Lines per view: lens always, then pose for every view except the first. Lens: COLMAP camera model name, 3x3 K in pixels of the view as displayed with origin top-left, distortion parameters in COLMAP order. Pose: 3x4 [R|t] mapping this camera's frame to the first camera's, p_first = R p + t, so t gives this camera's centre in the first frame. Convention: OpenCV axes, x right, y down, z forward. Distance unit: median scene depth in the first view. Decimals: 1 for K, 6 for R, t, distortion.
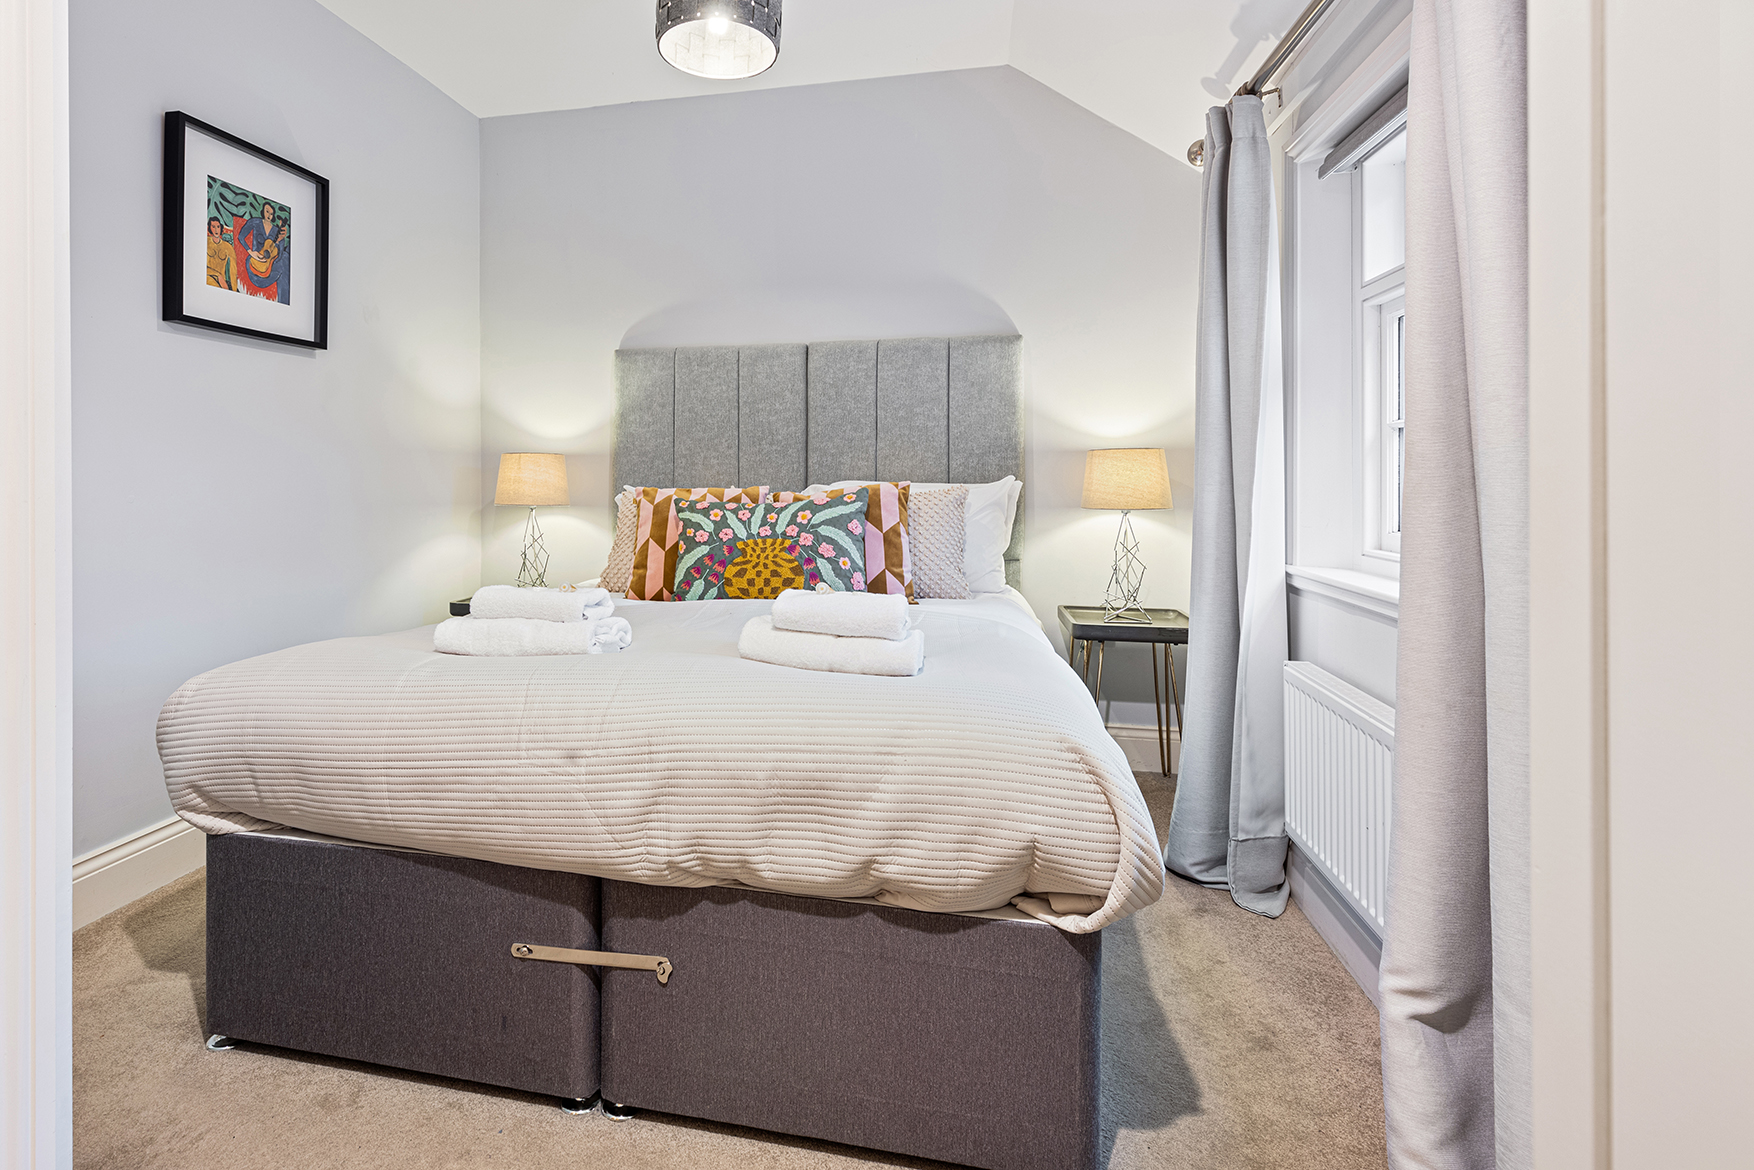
lens RADIAL K [[793.7, 0, 877.5], [0, 793.7, 435.2], [0, 0, 1]] dist [0.000161, -0.000392]
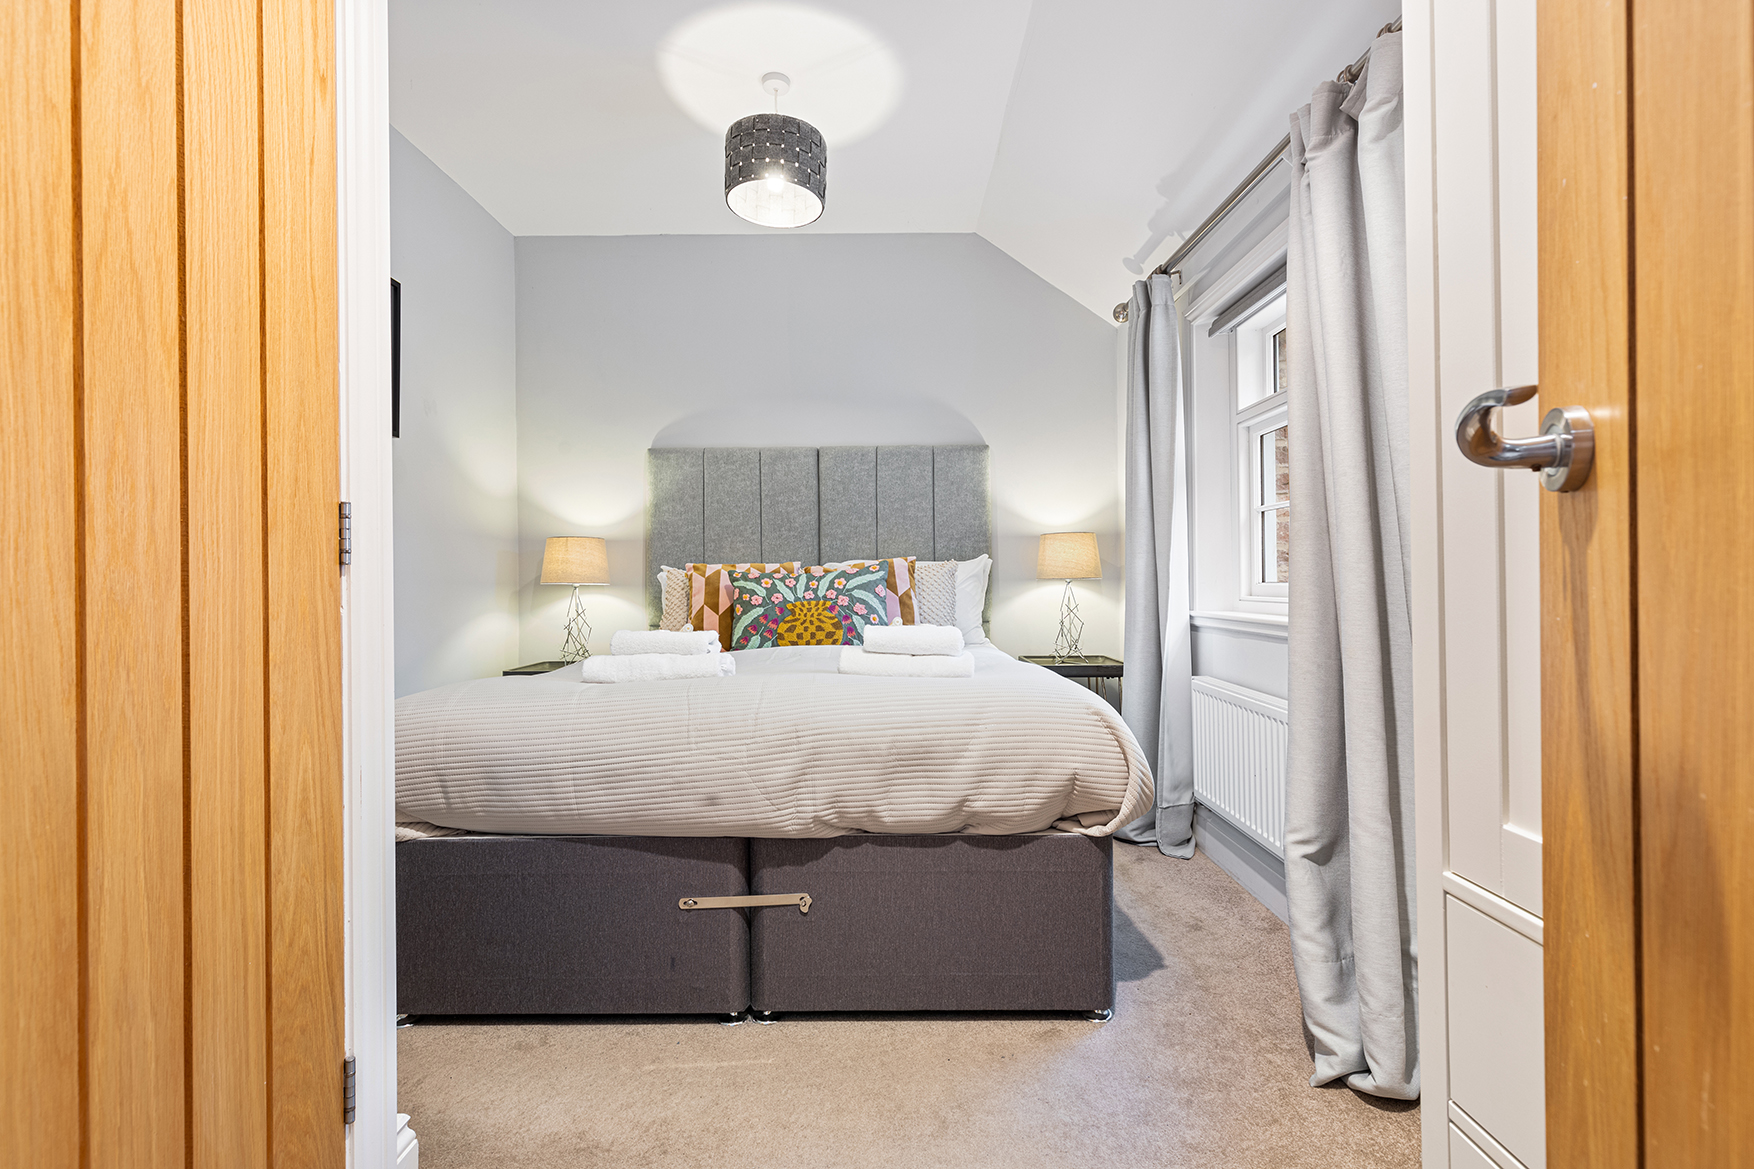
lens RADIAL K [[806.8, 0, 879.2], [0, 806.8, 566.4], [0, 0, 1]] dist [0.002258, -0.001034]
pose [[0.973409, -0.004362, 0.229033, -0.345404], [0.006670, 0.999934, -0.009306, 0.095252], [-0.228978, 0.010586, 0.973374, -0.262703]]
